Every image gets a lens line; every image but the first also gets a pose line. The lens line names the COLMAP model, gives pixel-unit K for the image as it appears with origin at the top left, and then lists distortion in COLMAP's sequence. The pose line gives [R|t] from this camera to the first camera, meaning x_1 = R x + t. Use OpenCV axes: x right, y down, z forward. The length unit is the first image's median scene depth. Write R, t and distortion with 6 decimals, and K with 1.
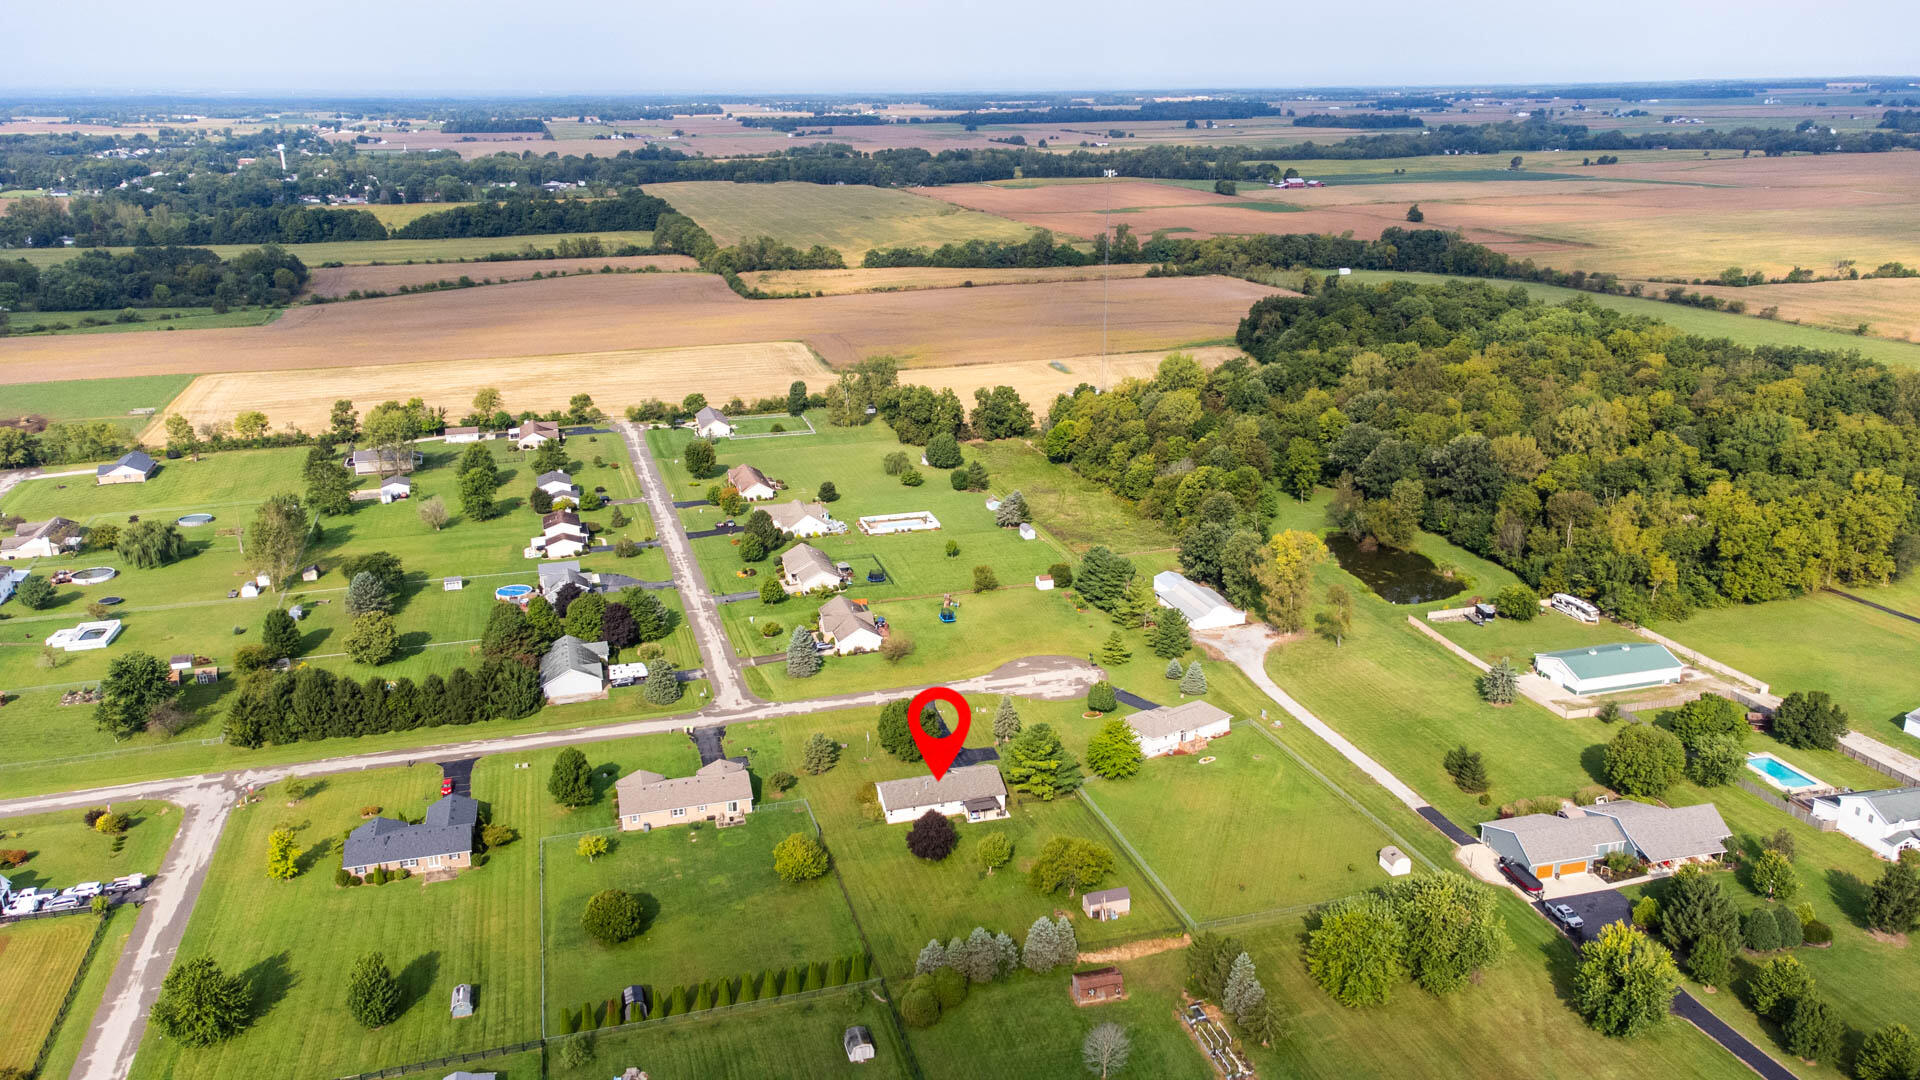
lens RADIAL K [[1427.2, 0, 952.0], [0, 1427.2, 544.6], [0, 0, 1]] dist [0.043130, 0.009432]
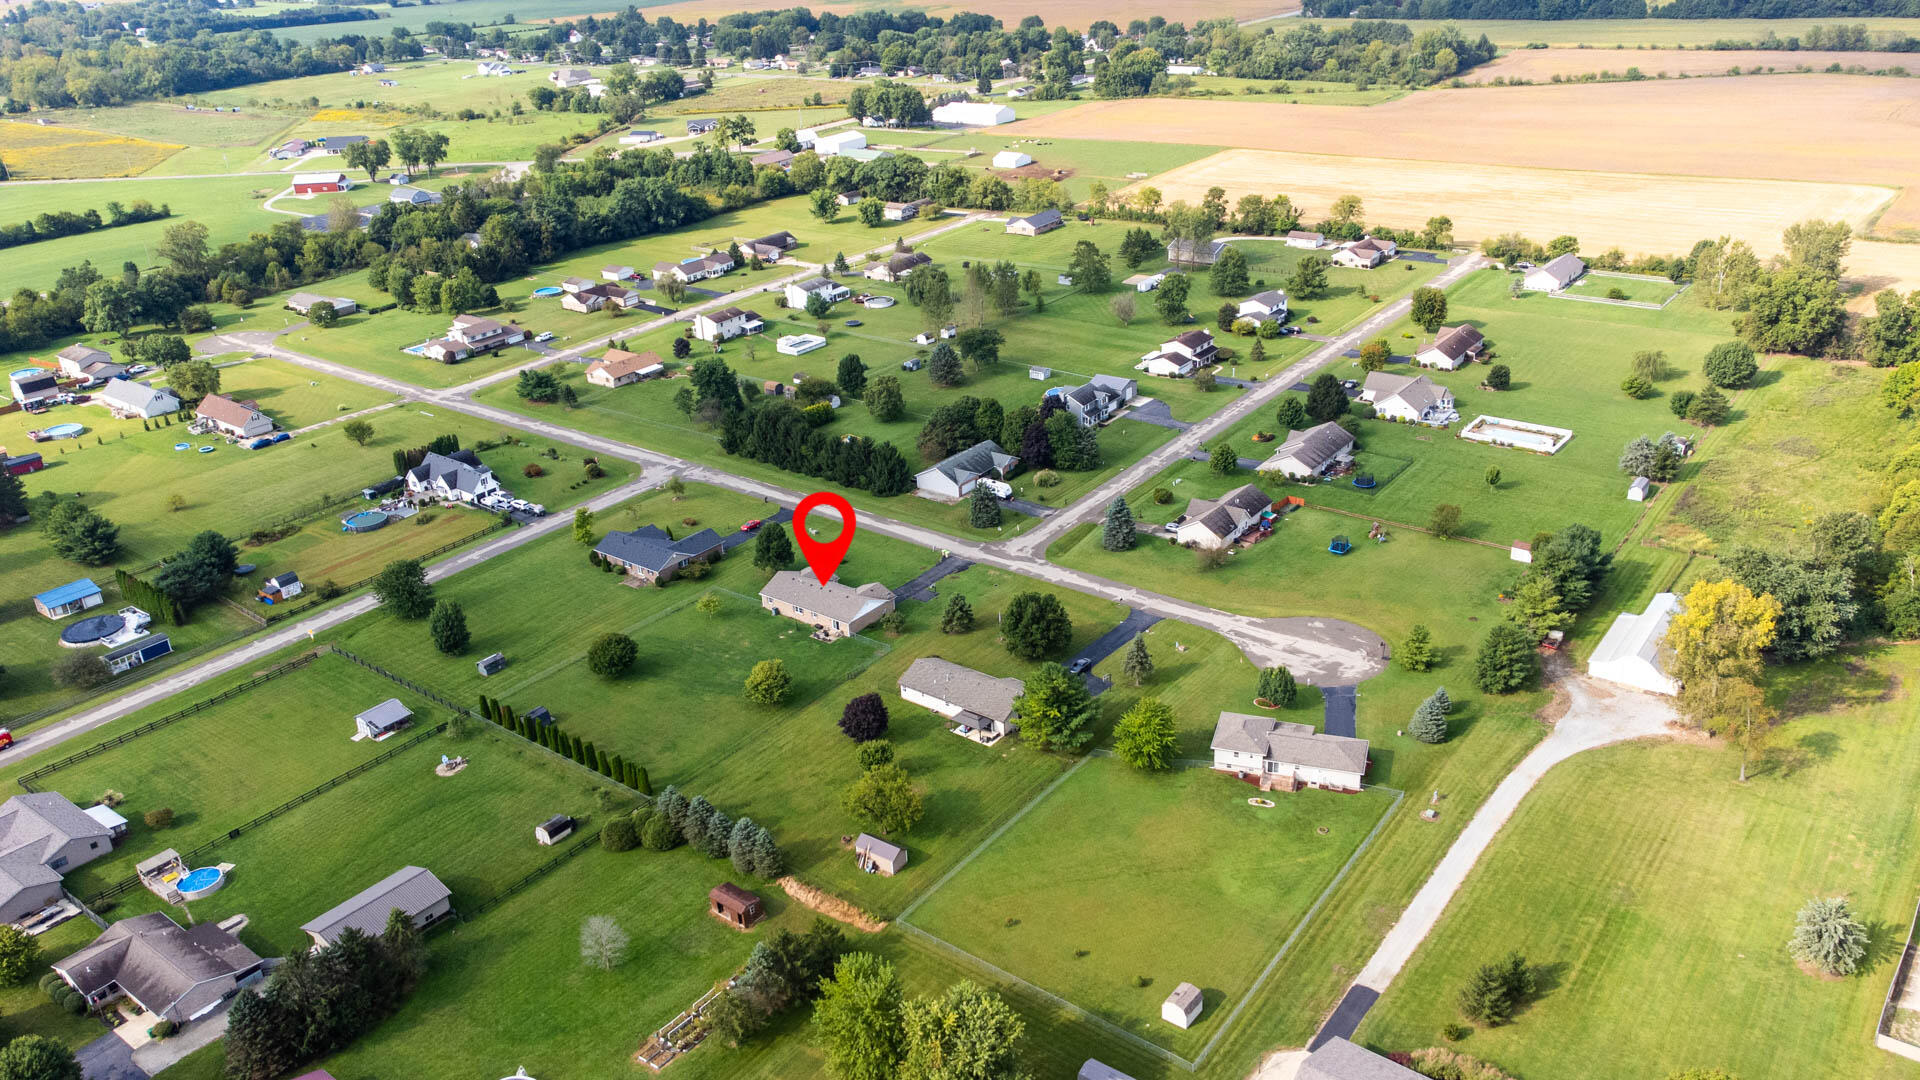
lens RADIAL K [[1449.8, 0, 952.1], [0, 1449.8, 538.7], [0, 0, 1]] dist [0.053775, 0.004395]
pose [[0.593906, 0.316547, -0.739644, 0.543306], [-0.211188, 0.948444, 0.236332, -0.117757], [0.776322, 0.015845, 0.630137, 0.335762]]
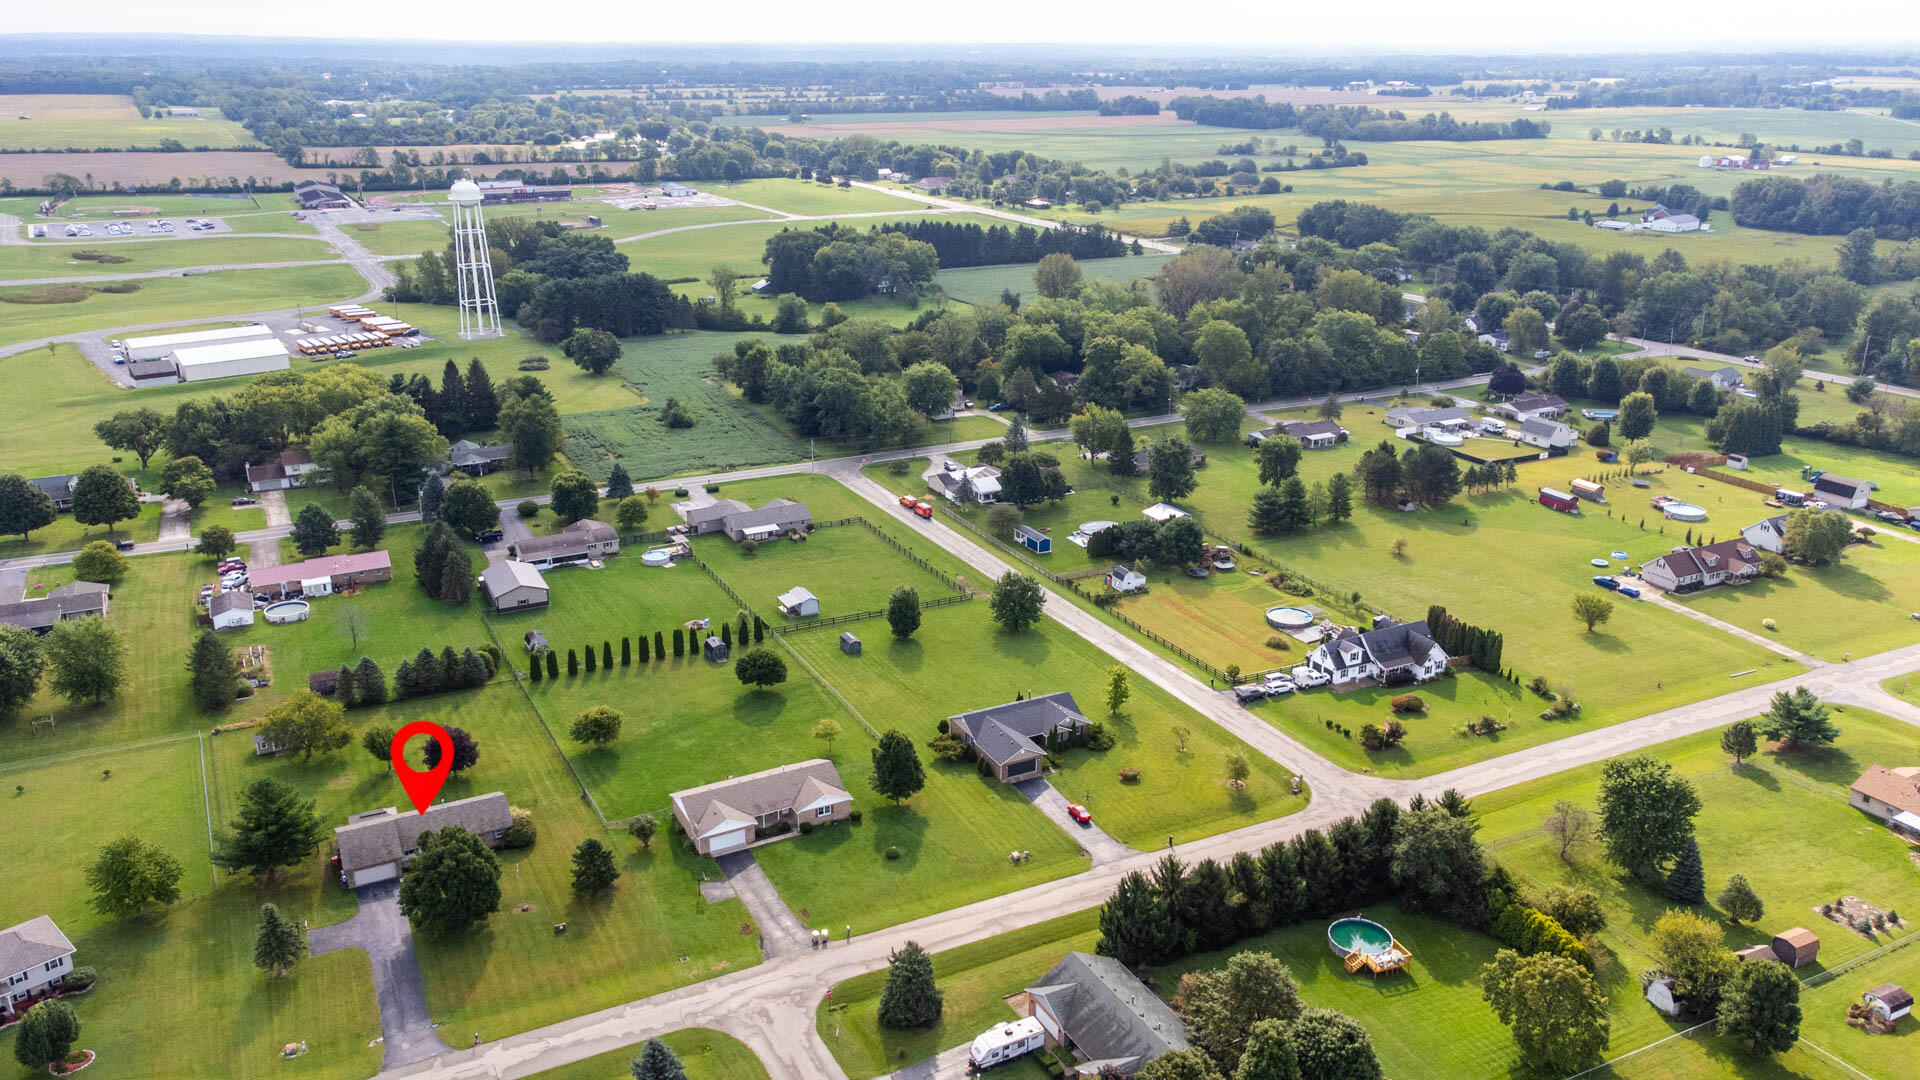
lens RADIAL K [[1427.2, 0, 952.0], [0, 1427.2, 544.6], [0, 0, 1]] dist [0.043130, 0.009432]
pose [[-0.978373, 0.077913, -0.191614, -0.126800], [-0.055845, 0.792455, 0.607368, -0.366856], [0.199168, 0.604933, -0.770966, 1.312710]]
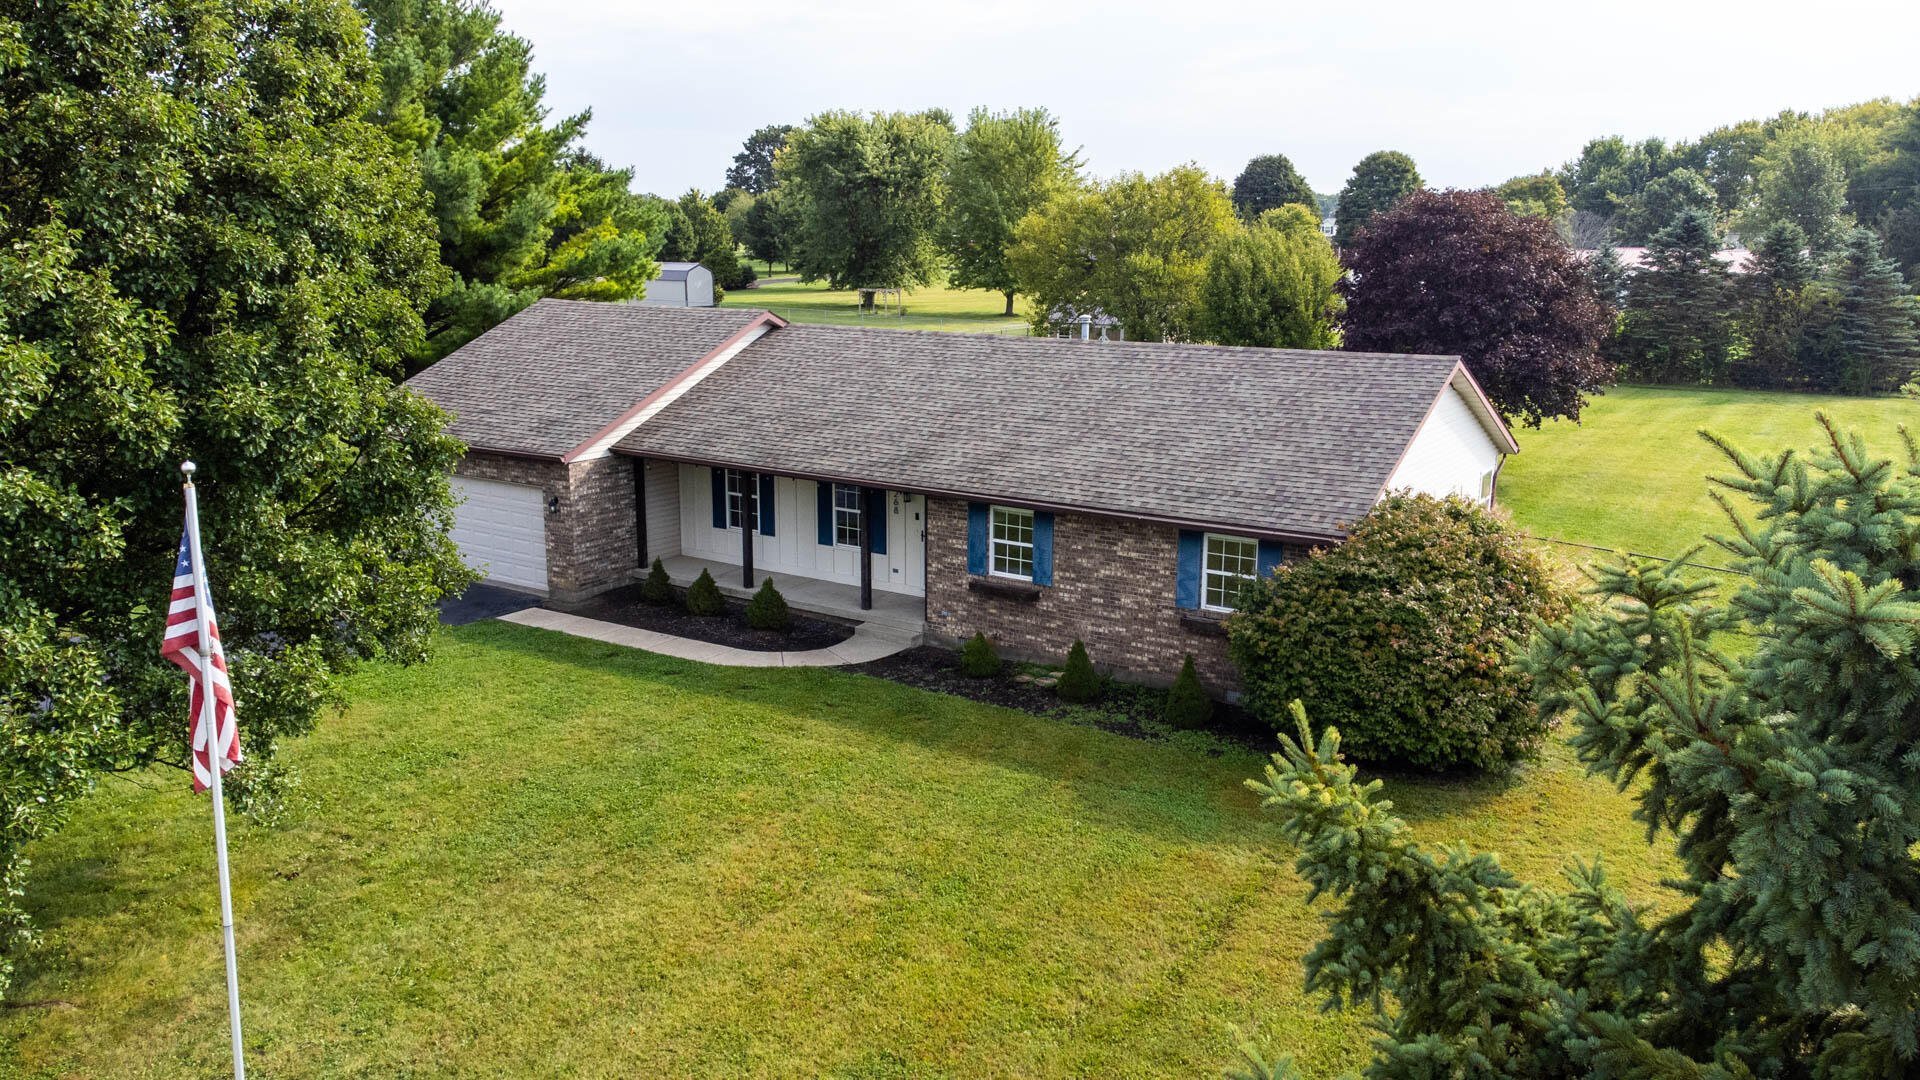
lens RADIAL K [[1427.2, 0, 952.0], [0, 1427.2, 544.6], [0, 0, 1]] dist [0.043130, 0.009432]
pose [[-0.662264, -0.160477, 0.731883, -0.083889], [0.231901, 0.884932, 0.403878, 0.109668], [-0.712480, 0.437198, -0.548844, 0.897884]]
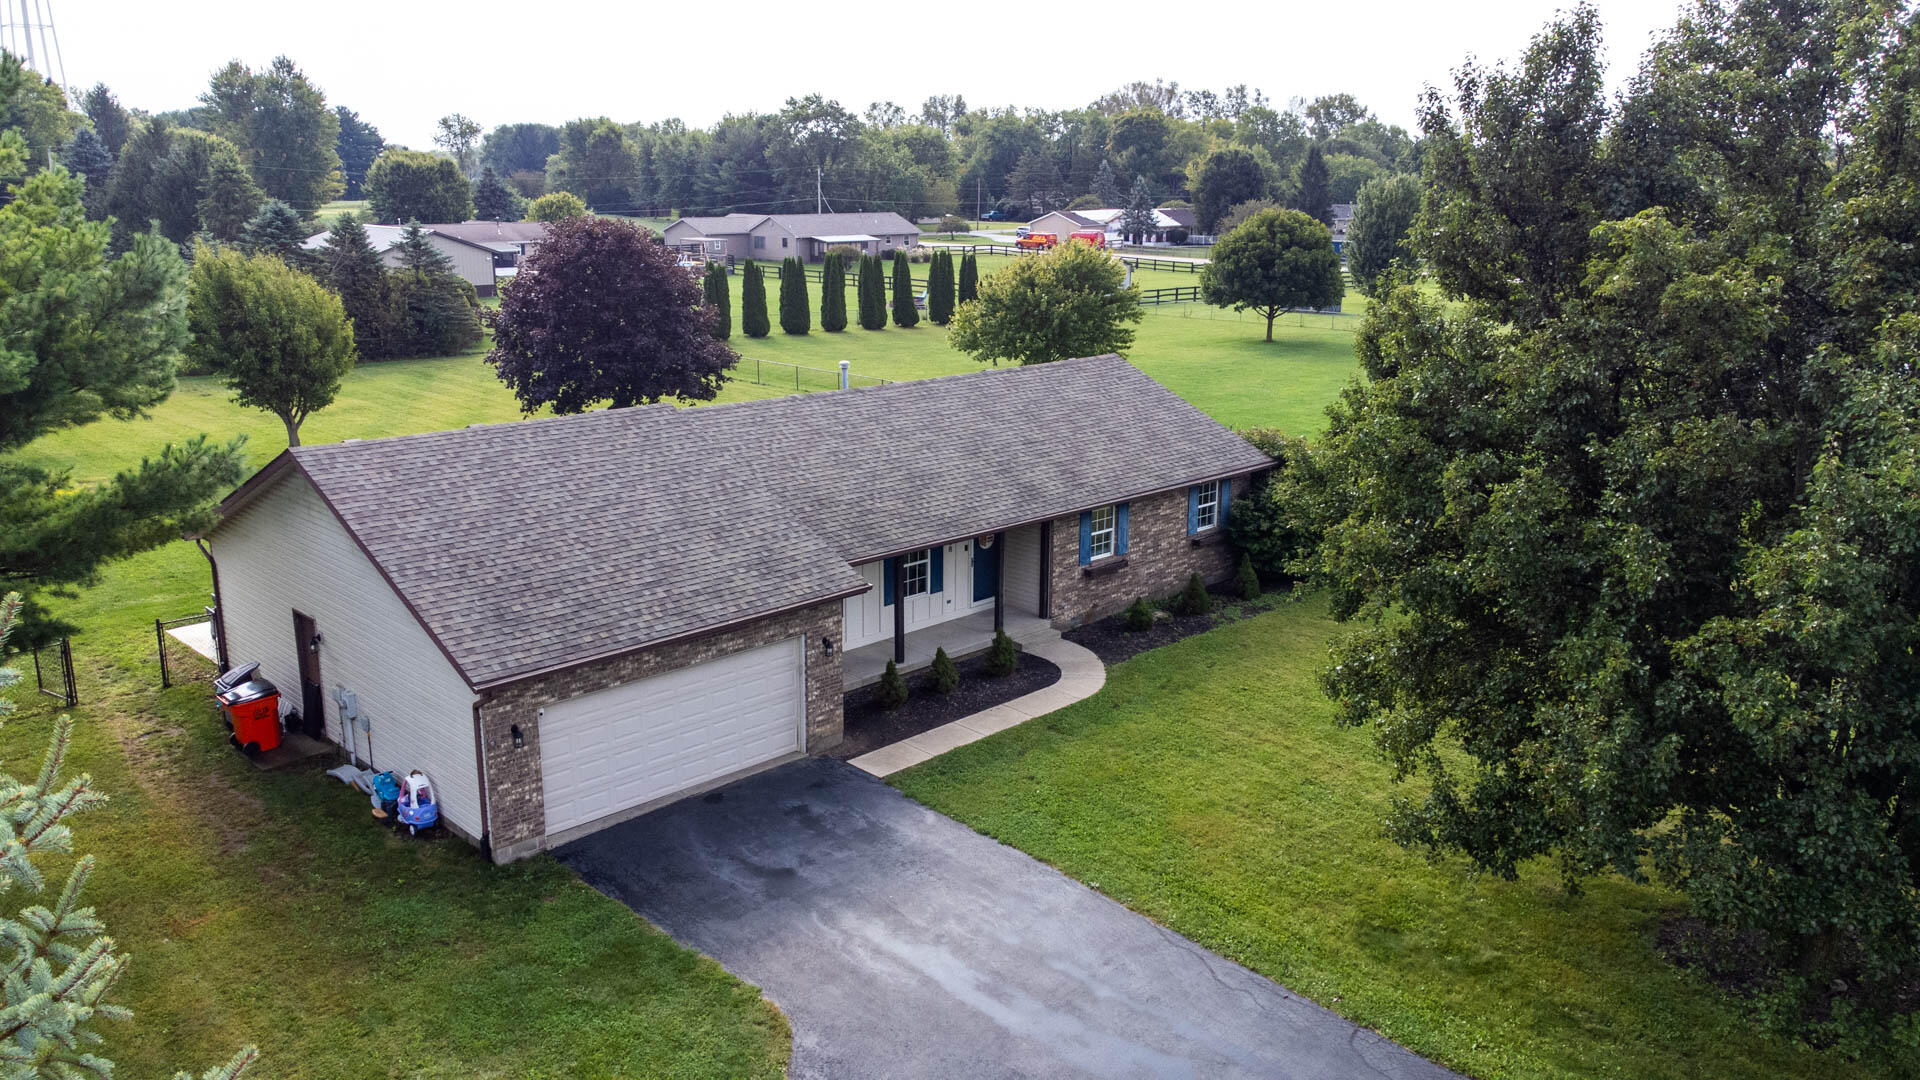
lens RADIAL K [[1427.2, 0, 952.0], [0, 1427.2, 544.6], [0, 0, 1]] dist [0.043130, 0.009432]
pose [[-0.875835, 0.128326, -0.465237, 0.031330], [-0.146032, 0.848342, 0.508912, 0.090981], [0.459986, 0.513662, -0.724268, 0.923941]]
